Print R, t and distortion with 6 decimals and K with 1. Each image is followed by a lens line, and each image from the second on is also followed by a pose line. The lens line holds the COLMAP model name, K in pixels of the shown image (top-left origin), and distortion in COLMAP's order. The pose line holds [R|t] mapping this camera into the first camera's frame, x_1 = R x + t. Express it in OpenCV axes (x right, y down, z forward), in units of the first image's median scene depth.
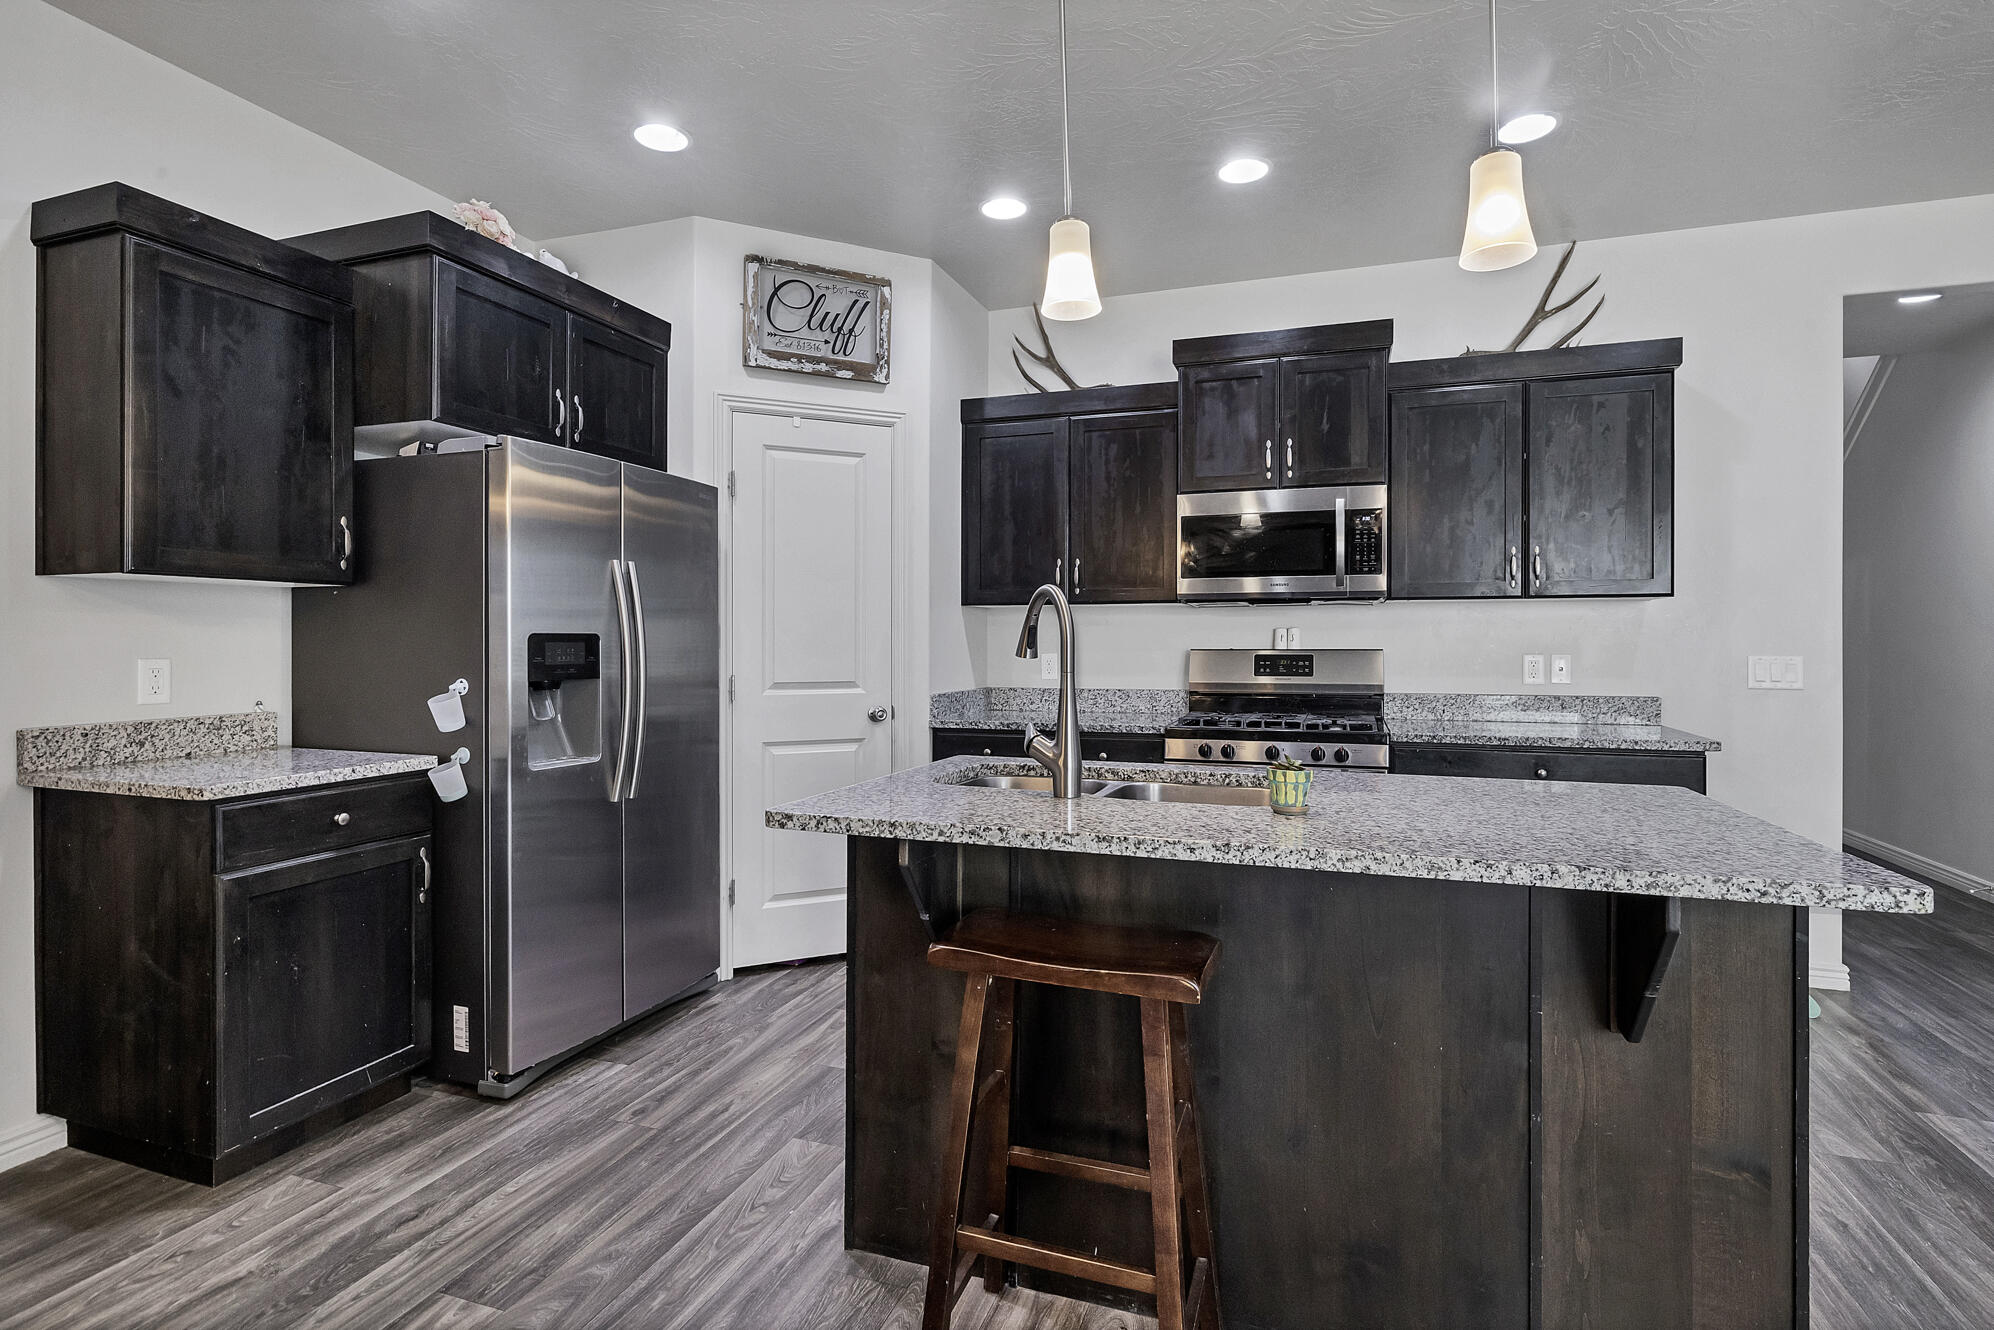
lens RADIAL K [[975.4, 0, 1038.9], [0, 975.4, 647.5], [0, 0, 1]] dist [0.010623, 0.002551]
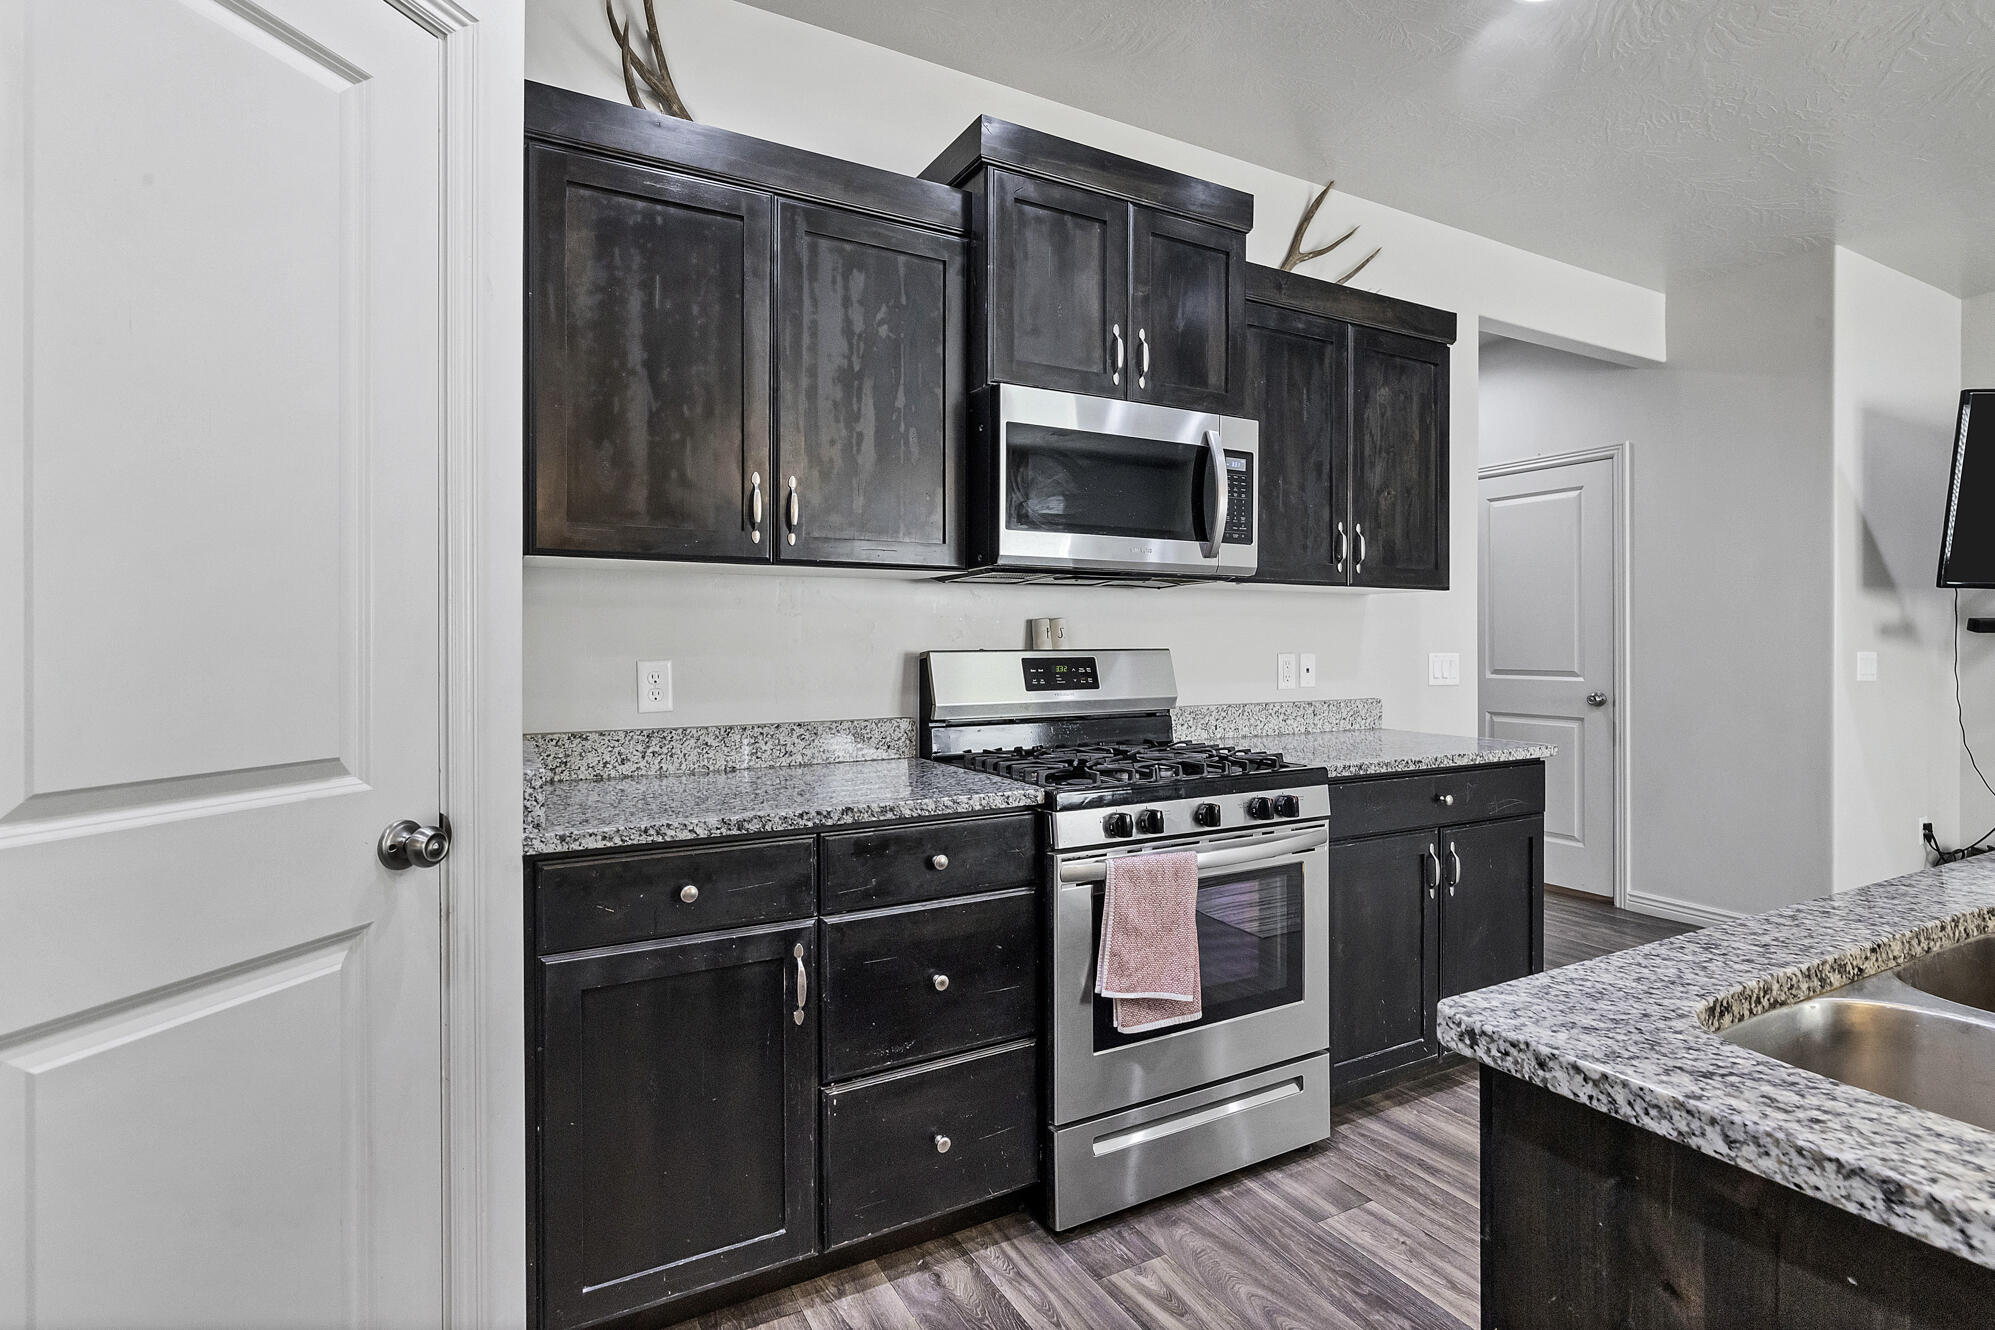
lens RADIAL K [[975.9, 0, 1026.5], [0, 975.9, 642.5], [0, 0, 1]] dist [0.010623, 0.002551]
pose [[0.671827, -0.002708, 0.740704, -0.282479], [0.002681, 0.999996, 0.001224, -0.004366], [-0.740704, 0.001164, 0.671831, 0.615510]]
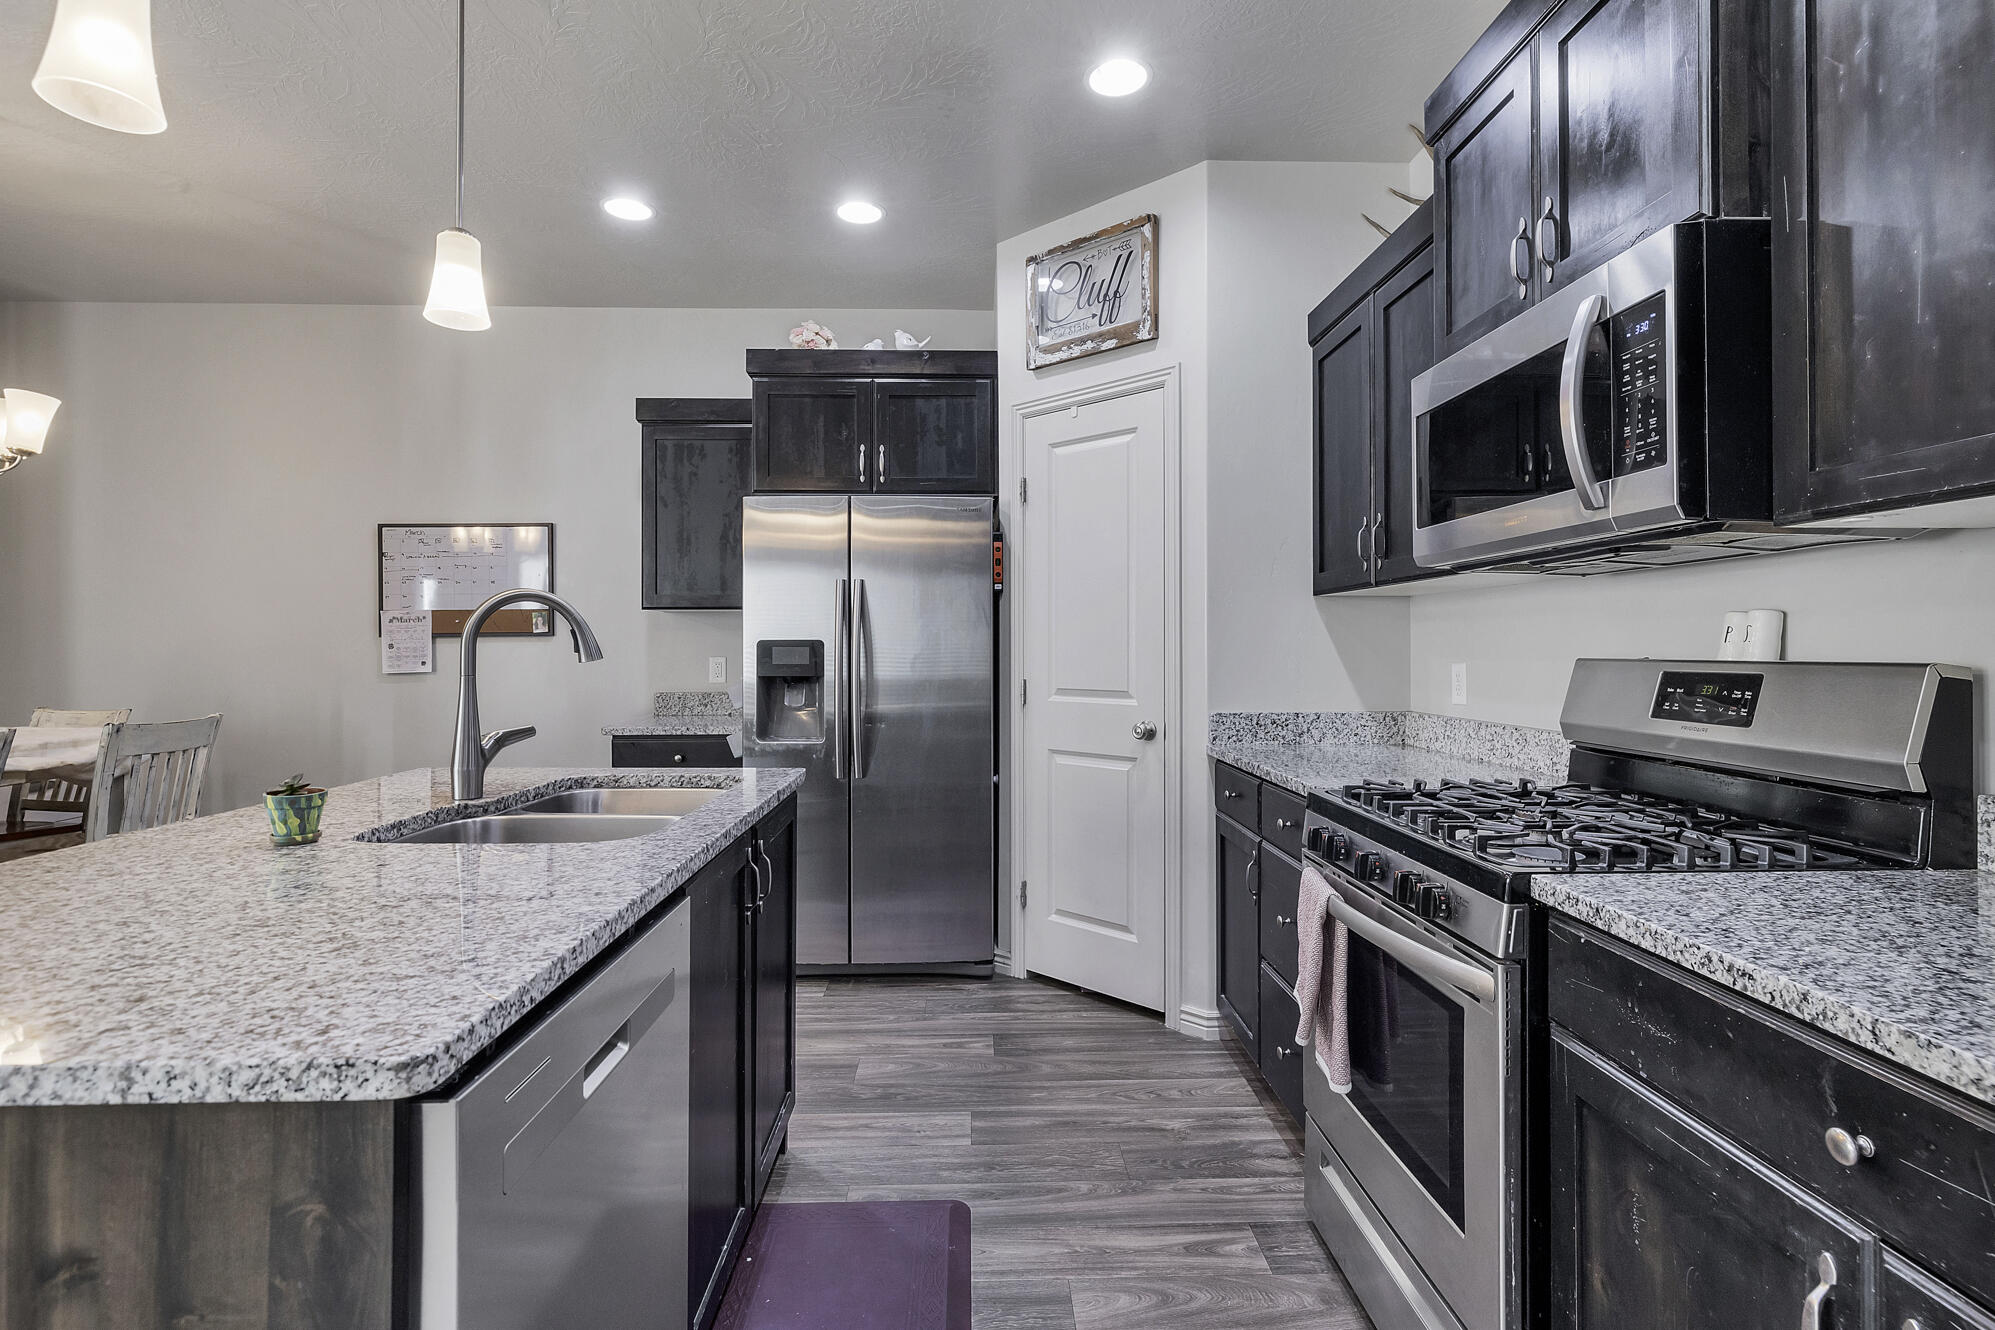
lens RADIAL K [[975.9, 0, 986.8], [0, 975.9, 653.3], [0, 0, 1]] dist [0.010623, 0.002551]
pose [[0.337035, 0.004513, -0.941481, 0.601309], [-0.003491, 0.999988, 0.003543, -0.002106], [0.941486, 0.002093, 0.337047, 0.596952]]
